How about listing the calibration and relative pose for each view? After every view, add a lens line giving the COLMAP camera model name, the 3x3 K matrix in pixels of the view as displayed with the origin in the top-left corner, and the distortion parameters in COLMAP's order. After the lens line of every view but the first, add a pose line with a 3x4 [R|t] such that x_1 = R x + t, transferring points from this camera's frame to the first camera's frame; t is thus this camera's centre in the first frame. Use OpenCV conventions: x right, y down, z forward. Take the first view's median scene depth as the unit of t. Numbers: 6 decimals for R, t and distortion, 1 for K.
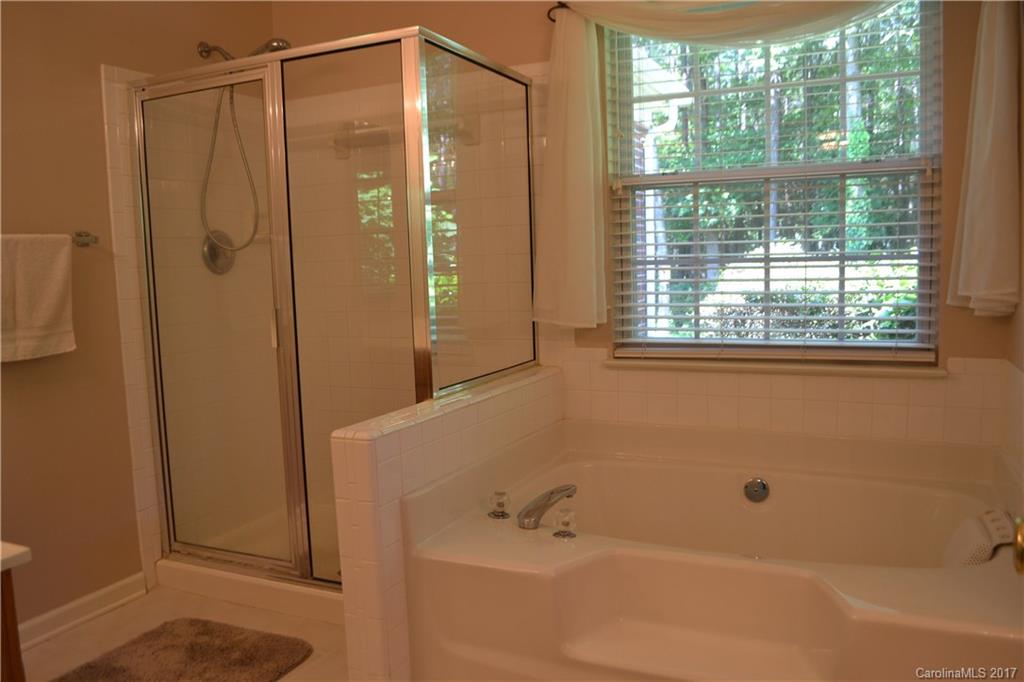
lens RADIAL K [[822.2, 0, 503.8], [0, 822.2, 346.6], [0, 0, 1]] dist [-0.080262, 0.007073]
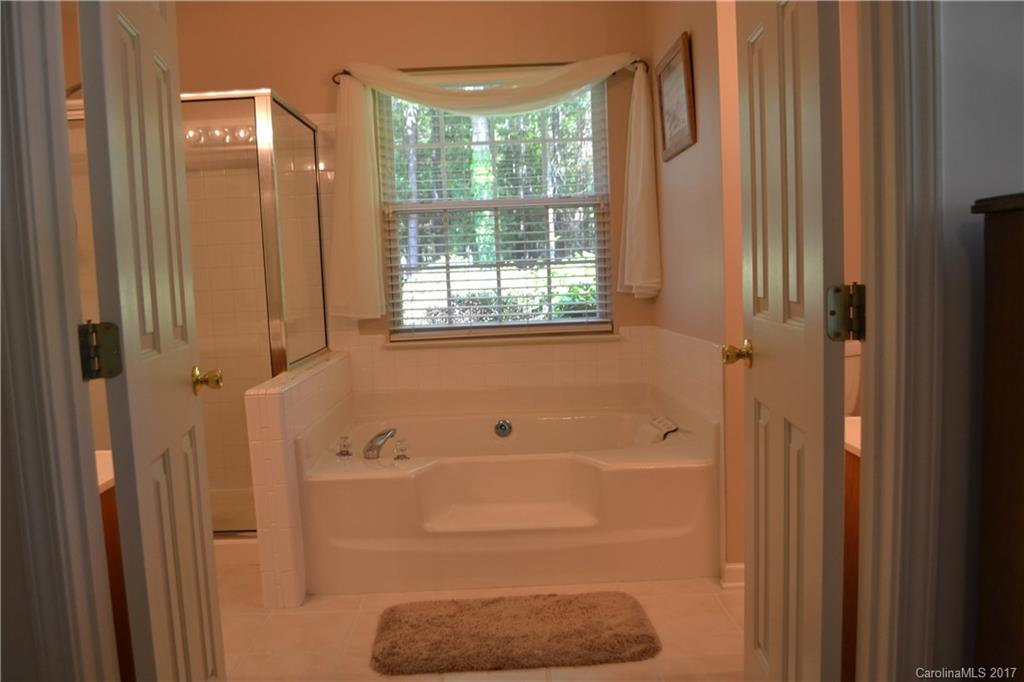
lens RADIAL K [[822.2, 0, 503.8], [0, 822.2, 346.6], [0, 0, 1]] dist [-0.080262, 0.007073]
pose [[0.899614, -0.047341, 0.434112, -0.317837], [0.058298, 0.998228, -0.011952, 0.056175], [-0.432777, 0.036060, 0.900780, -0.303360]]
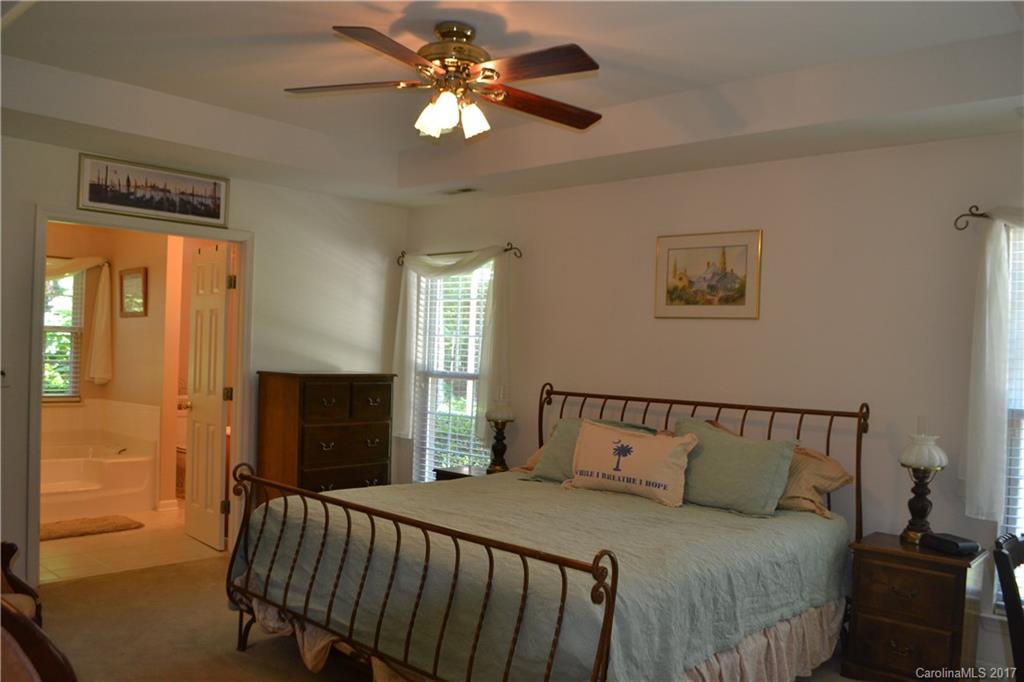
lens RADIAL K [[822.2, 0, 503.8], [0, 822.2, 346.6], [0, 0, 1]] dist [-0.080262, 0.007073]
pose [[0.303668, 0.039742, 0.951949, -1.665355], [0.060285, 0.996326, -0.060826, 0.088906], [-0.950869, 0.075859, 0.300157, -1.237901]]
